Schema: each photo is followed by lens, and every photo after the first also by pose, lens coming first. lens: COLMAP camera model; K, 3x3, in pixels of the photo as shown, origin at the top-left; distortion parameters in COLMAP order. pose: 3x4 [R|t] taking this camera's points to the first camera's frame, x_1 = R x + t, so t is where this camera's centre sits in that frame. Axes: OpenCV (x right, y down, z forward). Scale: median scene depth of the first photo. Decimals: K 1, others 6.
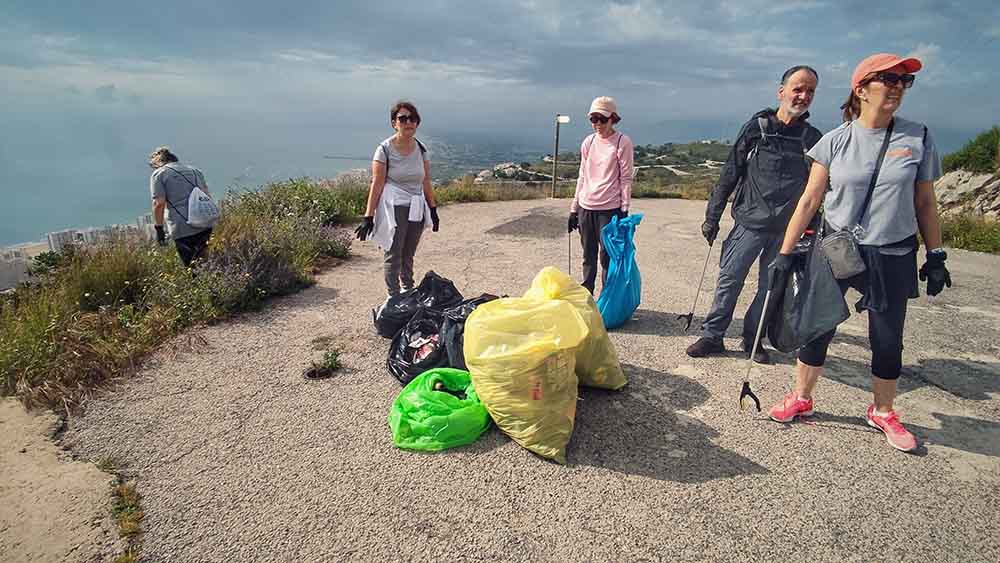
lens RADIAL K [[486.2, 0, 500.0], [0, 486.2, 281.5], [0, 0, 1]] dist [-0.048905, 0.000703]
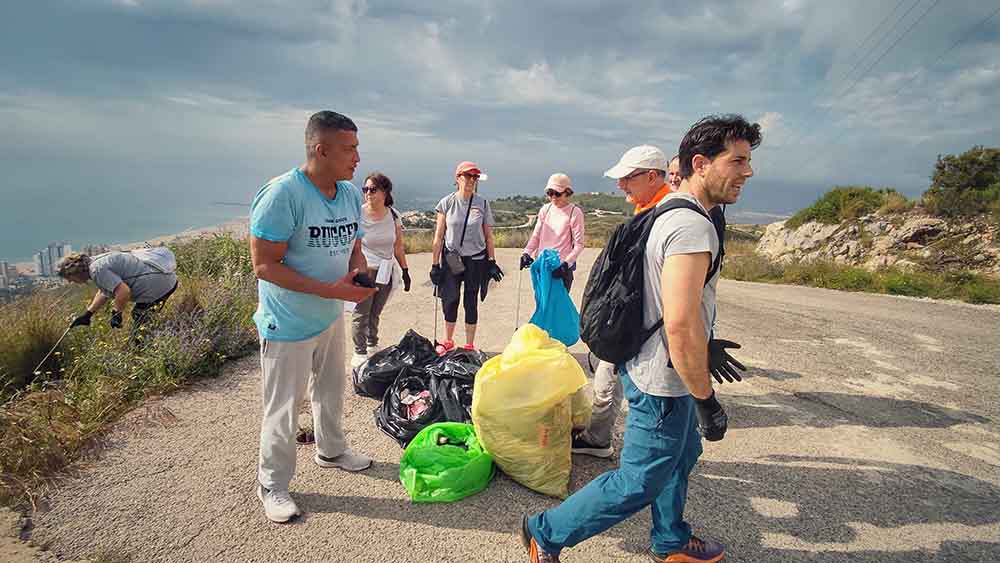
lens RADIAL K [[473.7, 0, 500.0], [0, 473.7, 281.5], [0, 0, 1]] dist [-0.022010, -0.000108]
pose [[0.979873, -0.021341, 0.198475, -0.152841], [0.039480, 0.995348, -0.087887, -0.029102], [-0.195676, 0.093954, 0.976157, -0.066154]]
